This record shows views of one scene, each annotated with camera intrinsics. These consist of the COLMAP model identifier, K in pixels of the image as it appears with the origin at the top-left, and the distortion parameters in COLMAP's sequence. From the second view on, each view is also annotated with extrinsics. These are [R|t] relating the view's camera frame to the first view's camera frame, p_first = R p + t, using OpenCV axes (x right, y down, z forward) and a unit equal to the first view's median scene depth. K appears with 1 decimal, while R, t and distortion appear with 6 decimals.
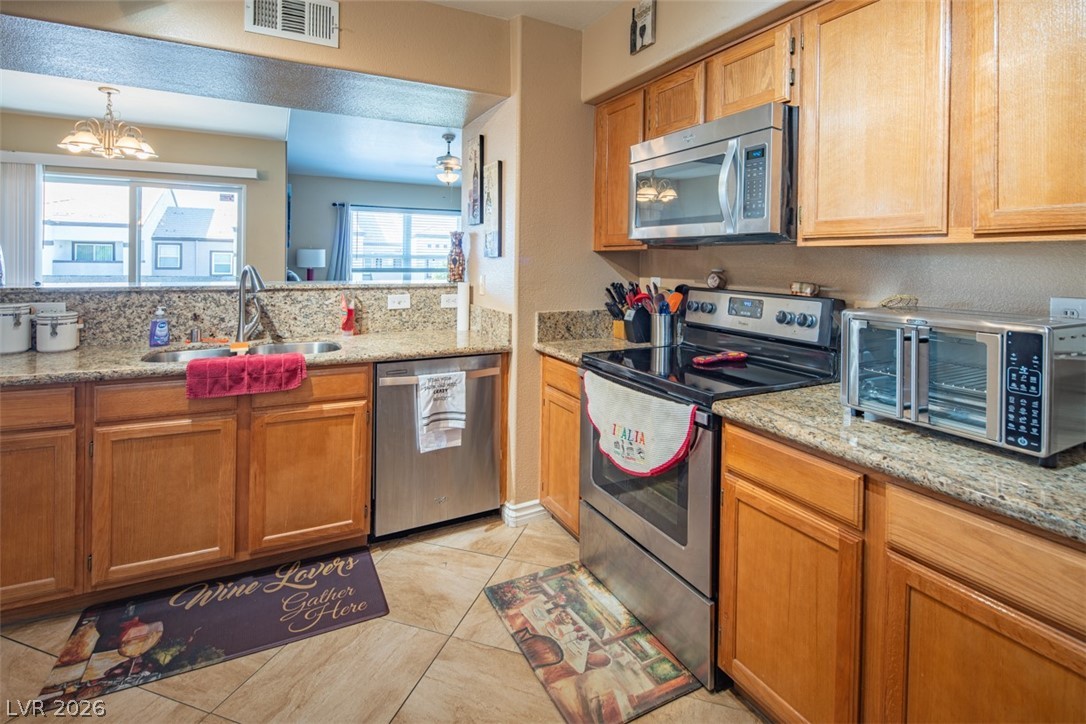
lens RADIAL K [[529.7, 0, 538.6], [0, 529.7, 256.6], [0, 0, 1]] dist [0.016992, -0.000761]
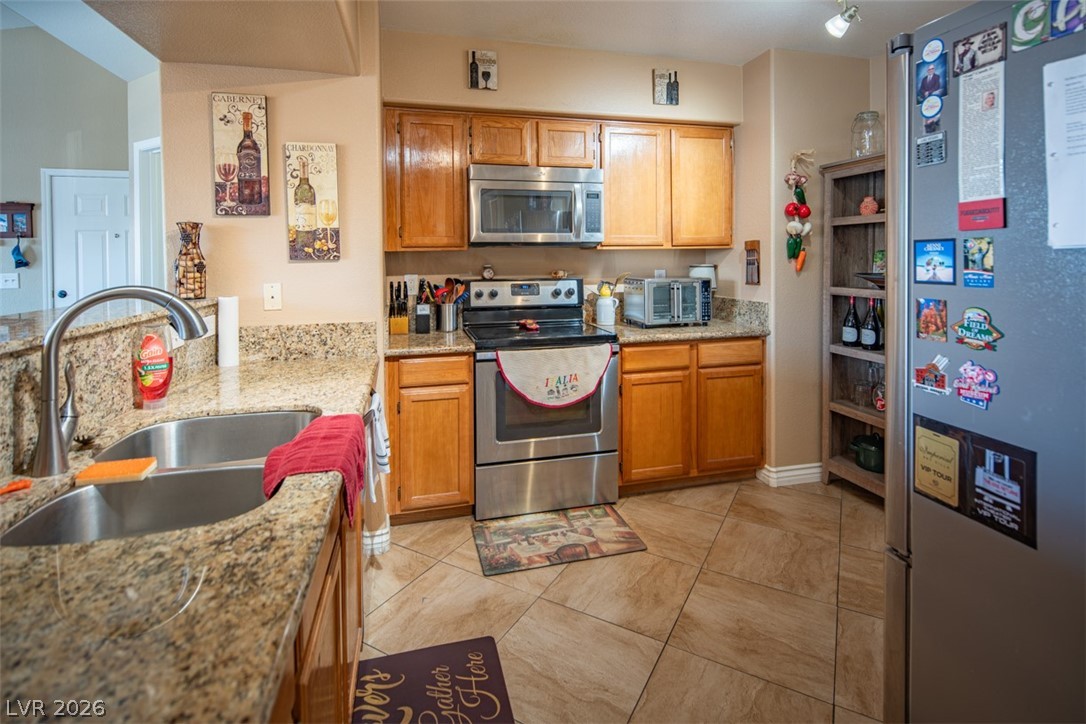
lens RADIAL K [[526.8, 0, 541.1], [0, 526.8, 259.2], [0, 0, 1]] dist [0.001608, -0.002285]
pose [[0.208230, -0.010917, 0.978019, -1.175734], [0.008629, 0.999919, 0.009325, -0.003519], [-0.978042, 0.006498, 0.208307, 0.730383]]
